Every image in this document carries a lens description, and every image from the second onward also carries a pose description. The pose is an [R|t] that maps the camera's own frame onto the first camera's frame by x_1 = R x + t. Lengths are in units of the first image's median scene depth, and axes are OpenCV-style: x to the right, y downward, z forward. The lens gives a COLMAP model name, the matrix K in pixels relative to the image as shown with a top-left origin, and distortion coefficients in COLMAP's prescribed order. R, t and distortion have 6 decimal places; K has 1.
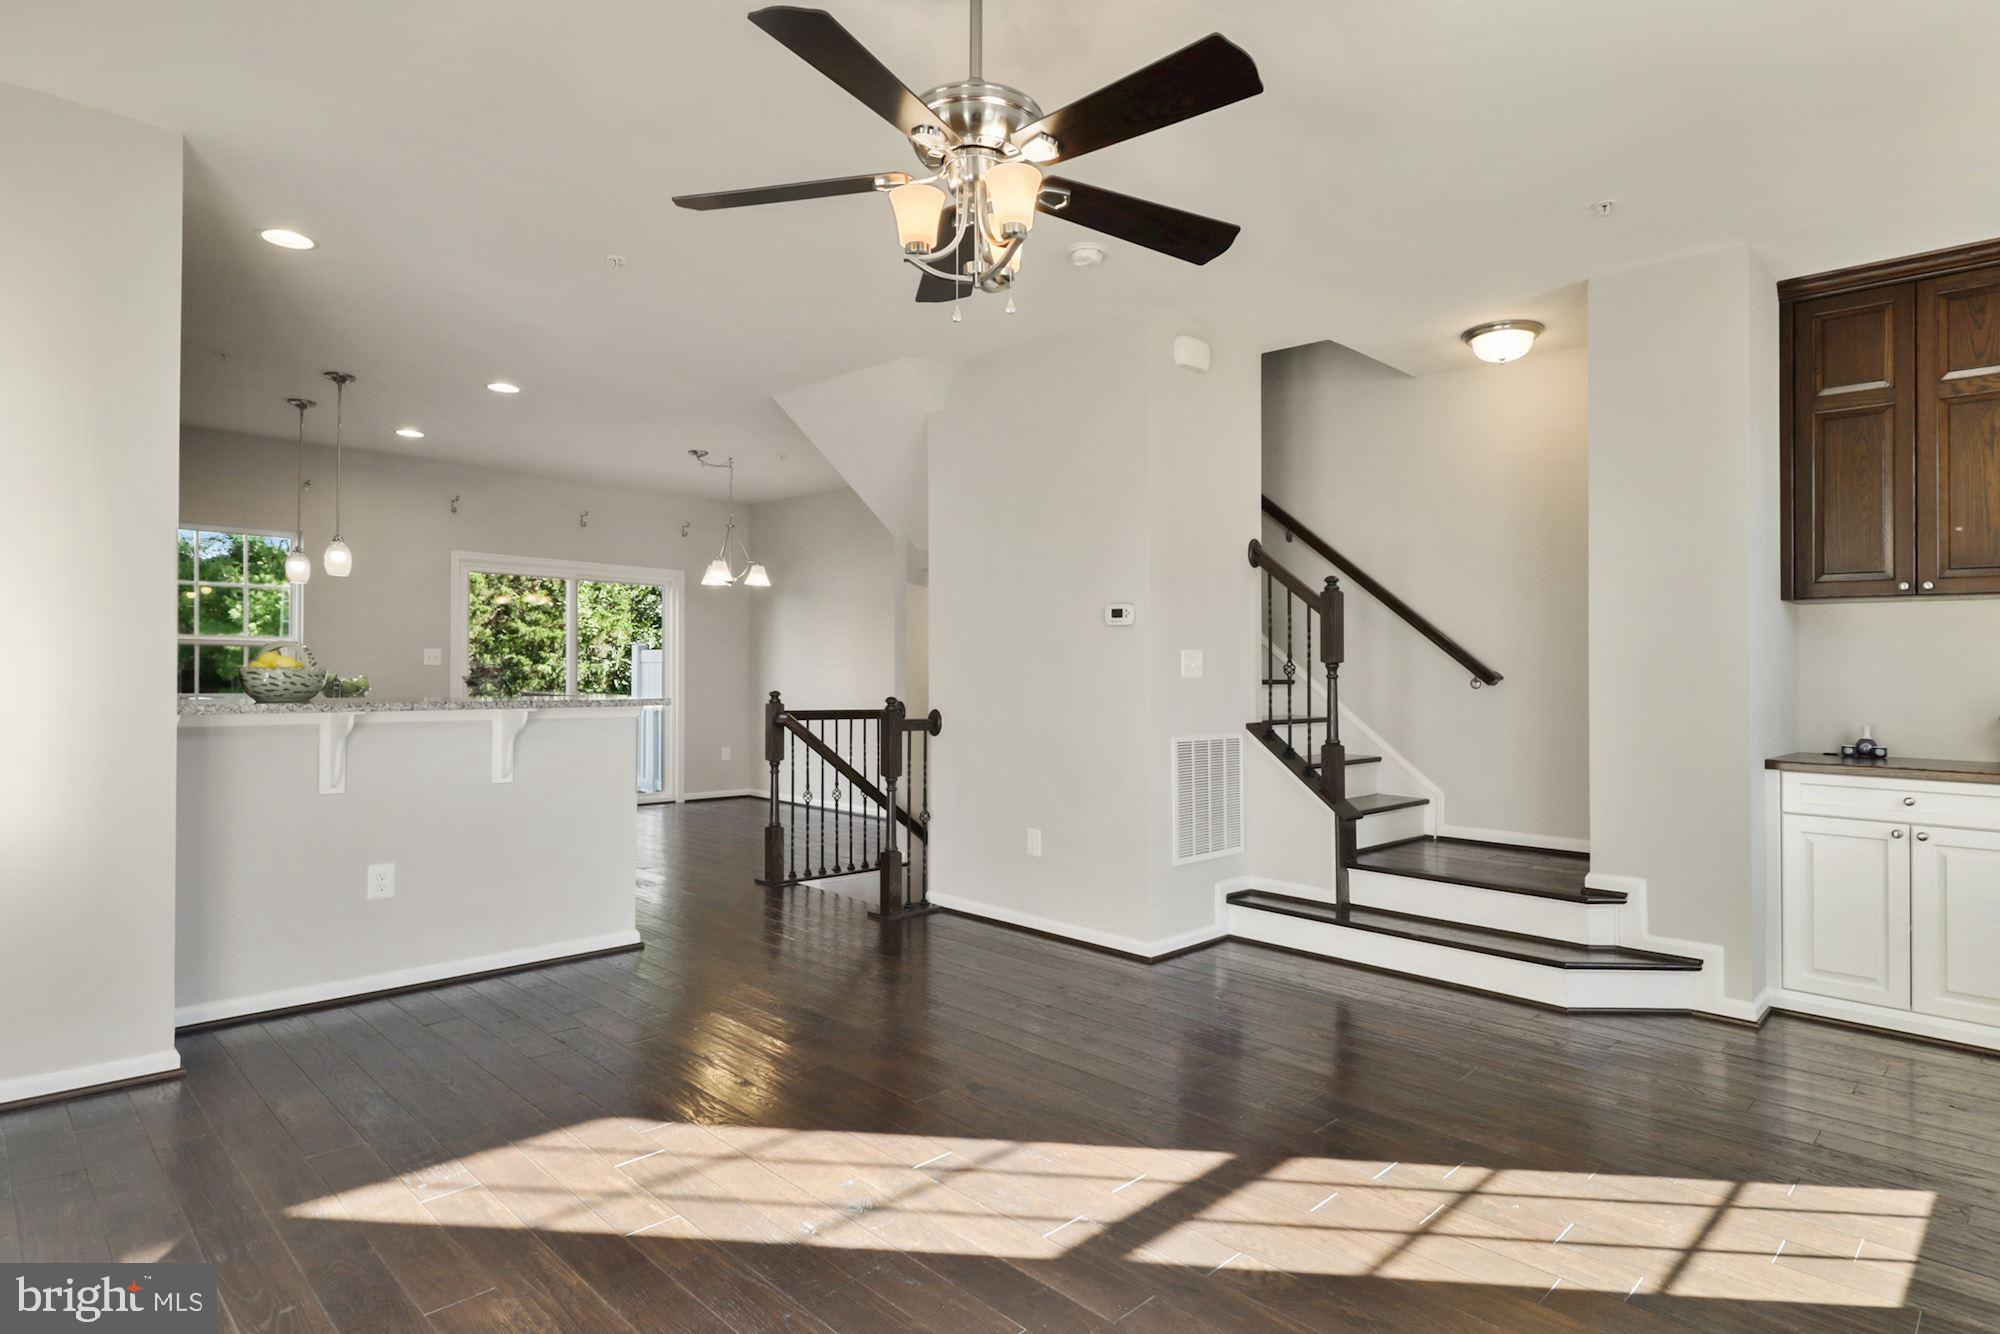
lens RADIAL K [[1074.3, 0, 996.5], [0, 1074.3, 616.5], [0, 0, 1]] dist [0.017986, -0.000554]
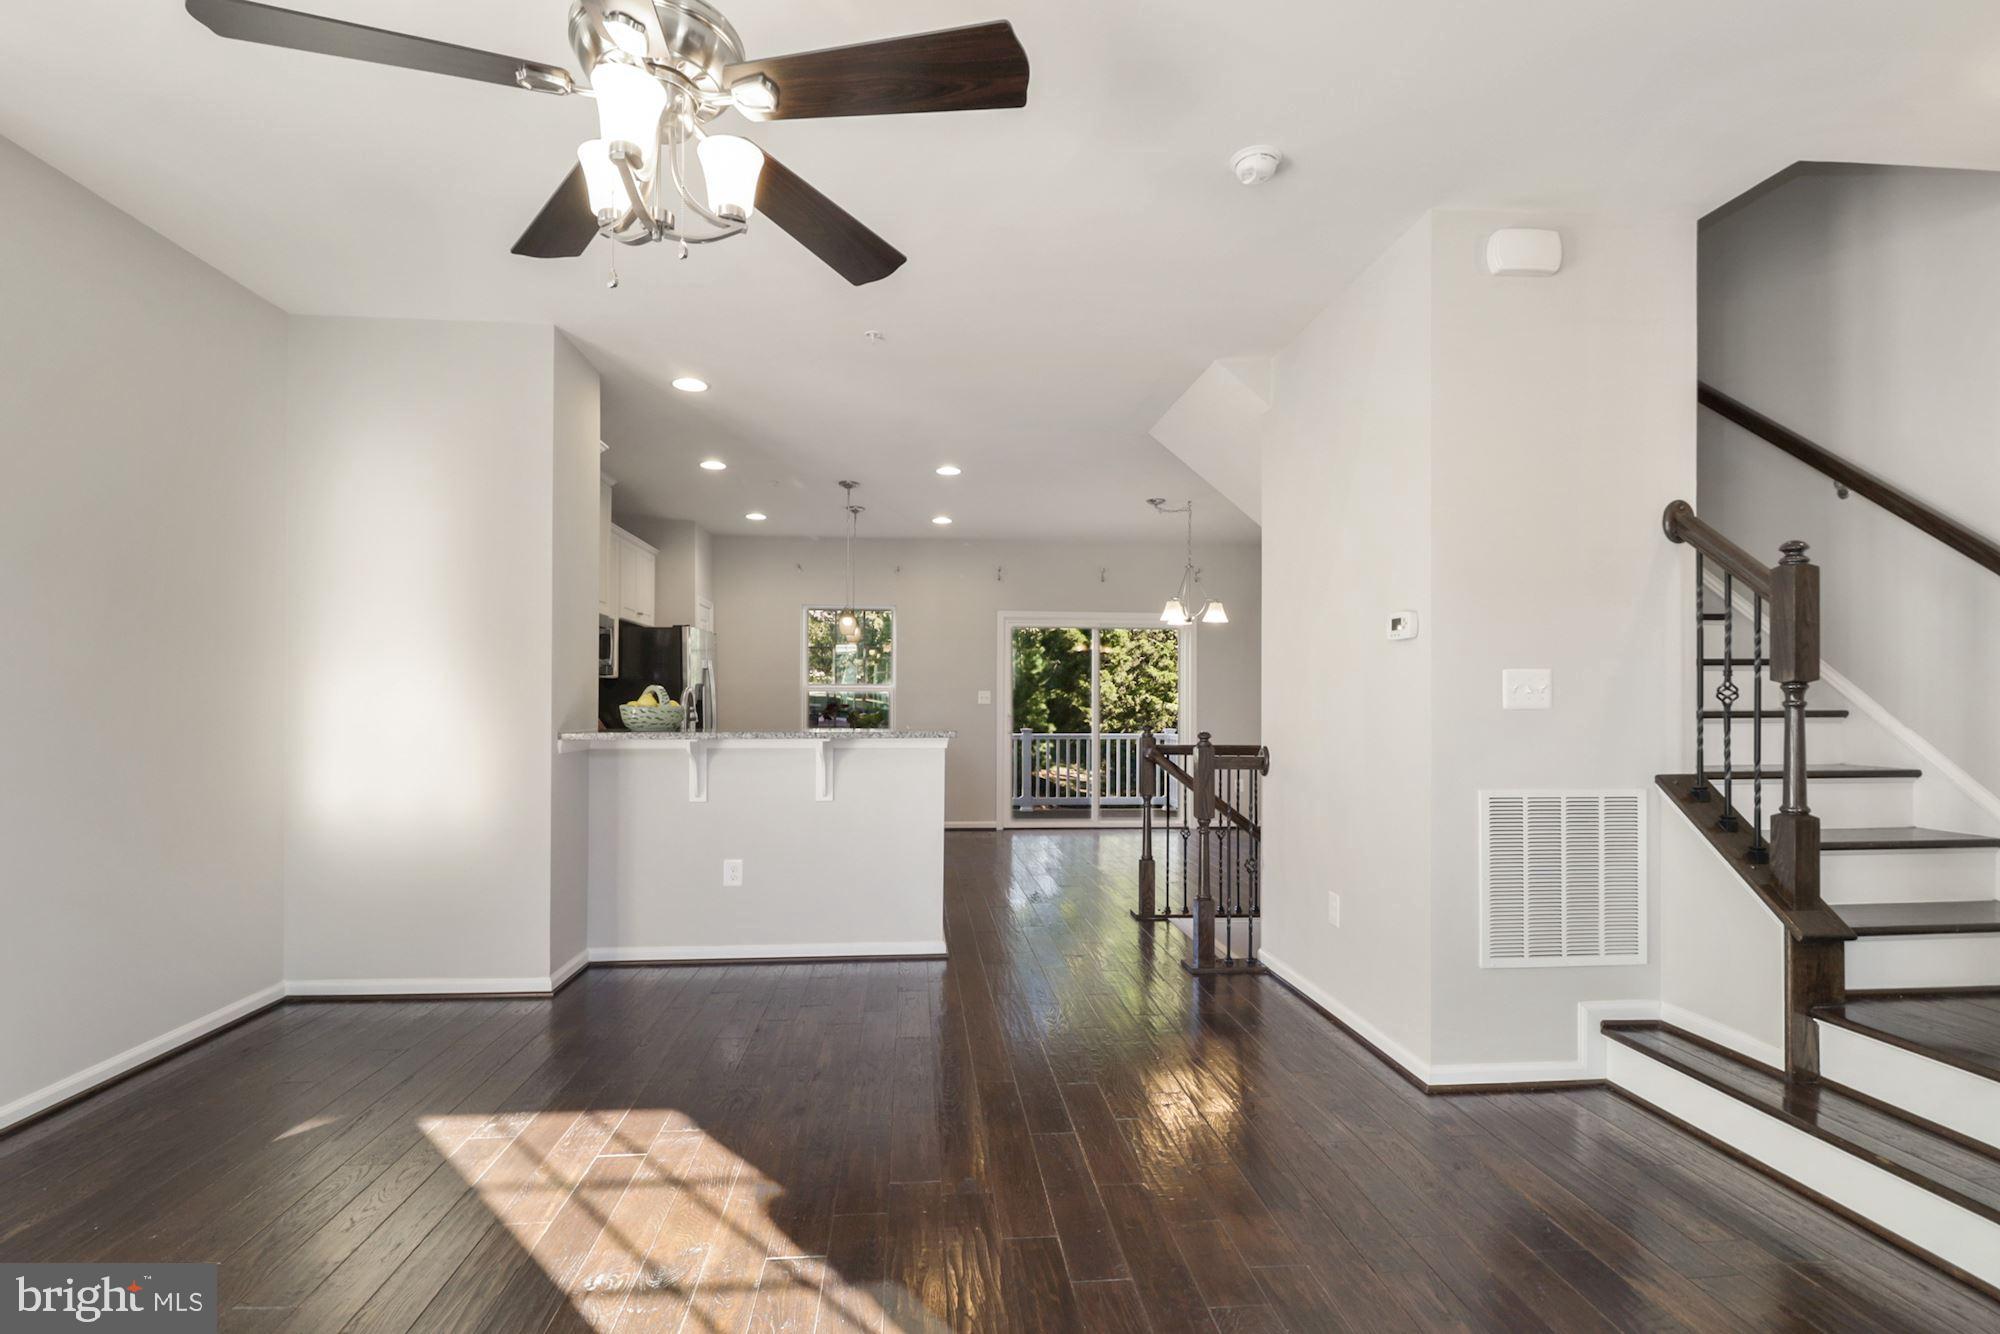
lens RADIAL K [[940.5, 0, 993.9], [0, 940.5, 686.8], [0, 0, 1]] dist [0.024685, -0.019346]
pose [[0.763046, -0.023470, -0.645917, 0.307901], [0.040884, 0.999092, 0.011996, 0.020078], [0.645049, -0.035561, 0.763313, 0.286103]]
